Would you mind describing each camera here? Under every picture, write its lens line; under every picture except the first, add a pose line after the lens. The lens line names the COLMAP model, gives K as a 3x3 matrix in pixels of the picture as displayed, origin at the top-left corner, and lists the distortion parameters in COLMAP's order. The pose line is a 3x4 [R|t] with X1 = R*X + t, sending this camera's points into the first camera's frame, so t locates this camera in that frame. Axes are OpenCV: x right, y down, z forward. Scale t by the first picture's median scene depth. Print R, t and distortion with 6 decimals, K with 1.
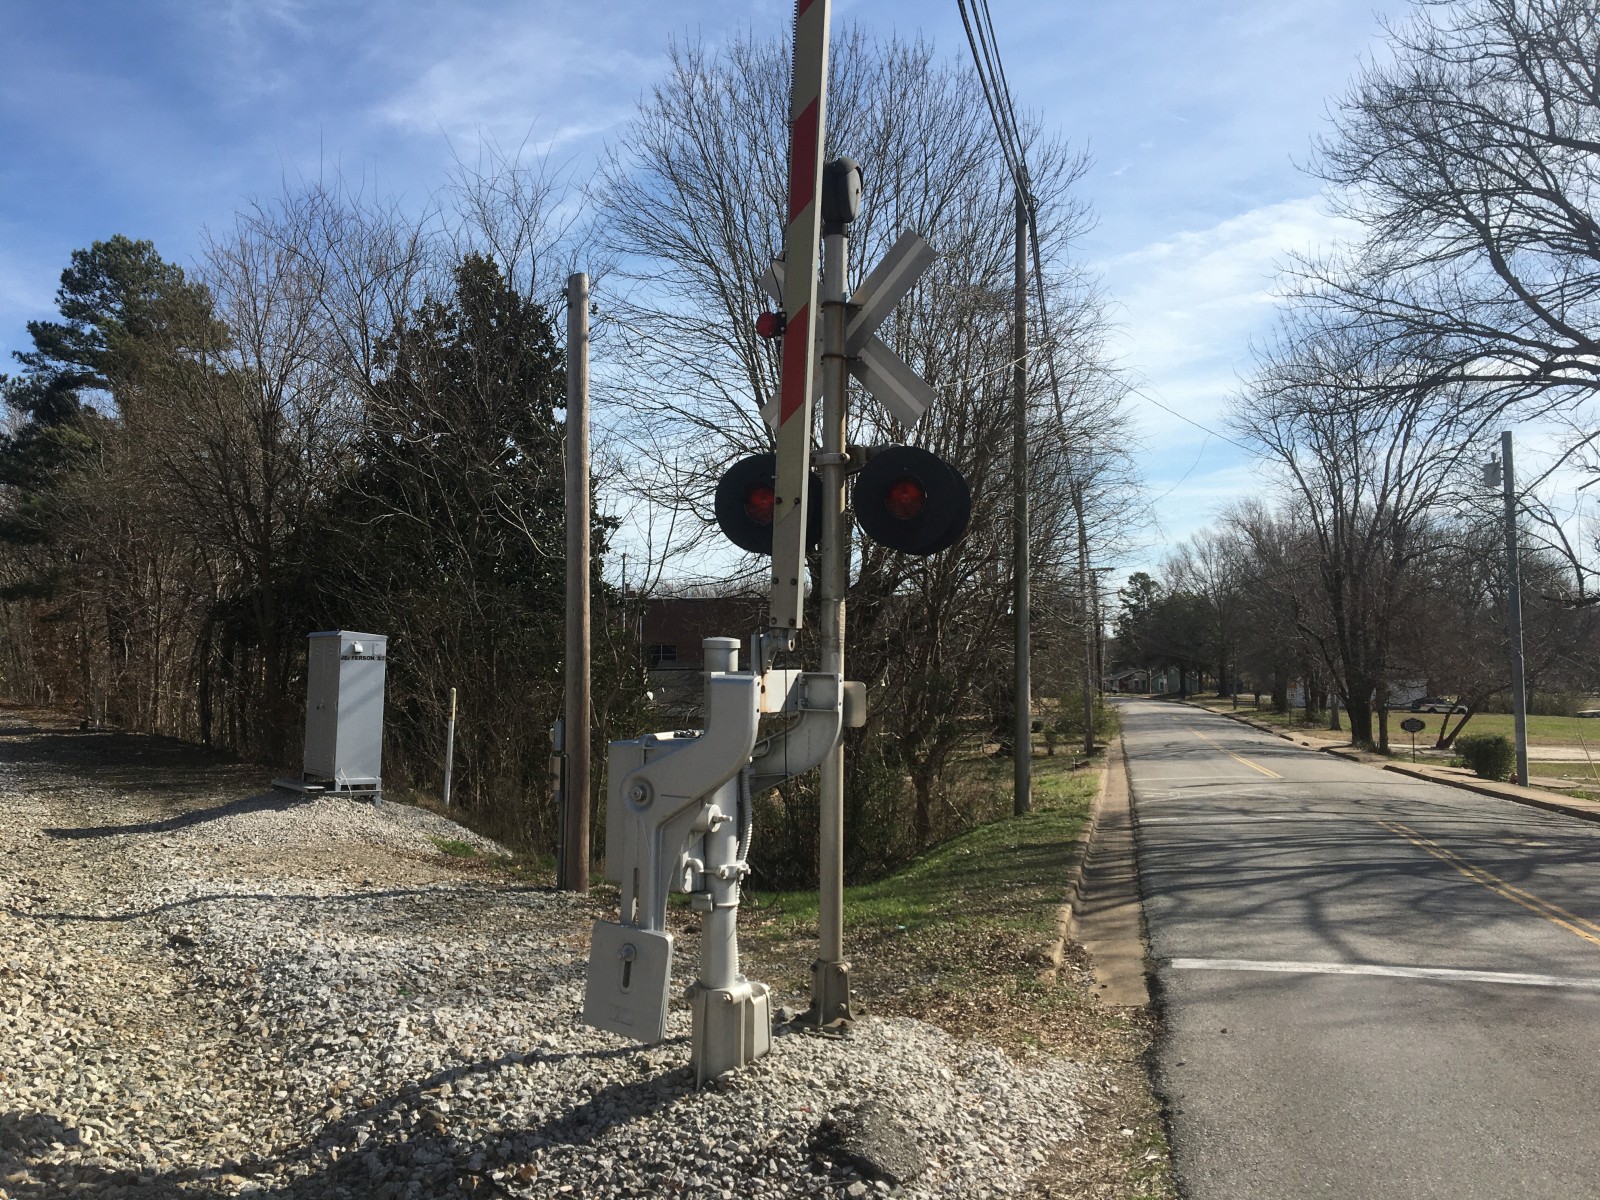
lens RADIAL K [[1352.0, 0, 800.0], [0, 1352.0, 600.0], [0, 0, 1]] dist [0.052789, -0.079188]
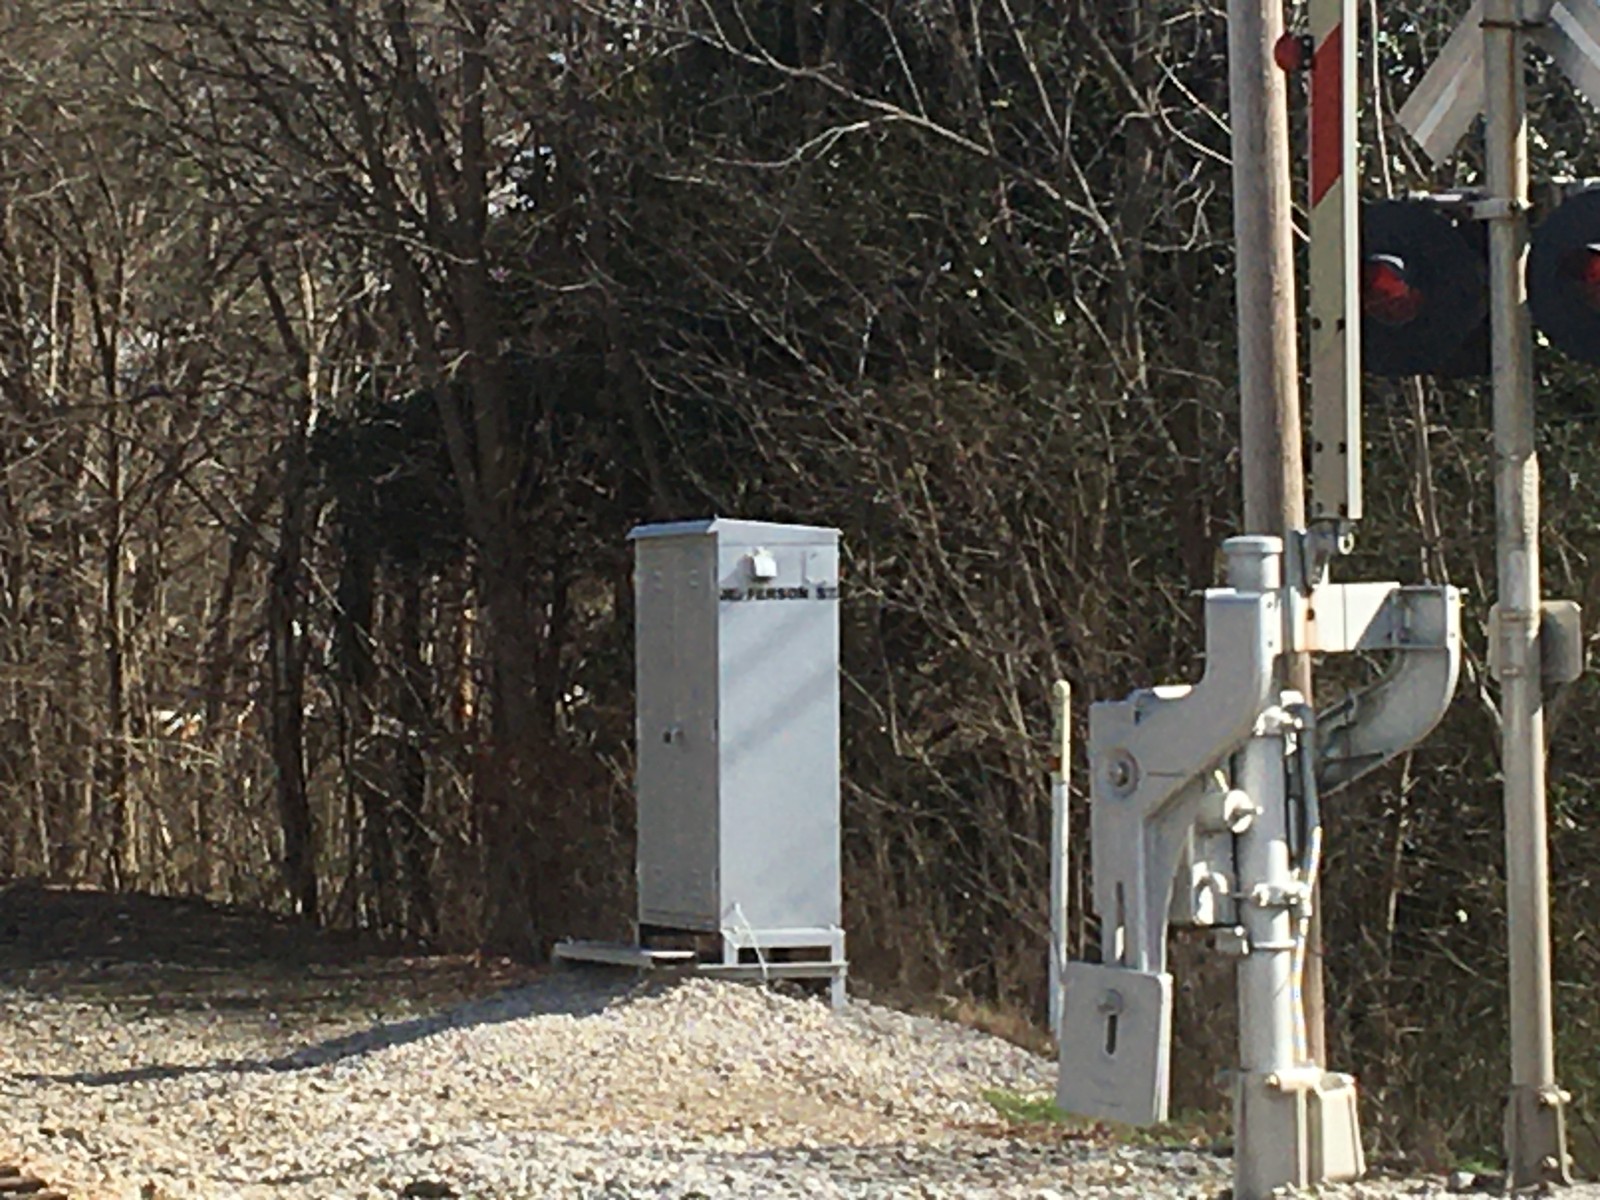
lens RADIAL K [[6761.9, 0, 800.0], [0, 6761.9, 600.0], [0, 0, 1]] dist [0.009850, 0.370038]
pose [[0.948947, -0.032879, -0.313718, 0.251675], [0.047603, 0.998089, 0.039390, -0.026576], [0.311824, -0.052313, 0.948699, -0.713894]]
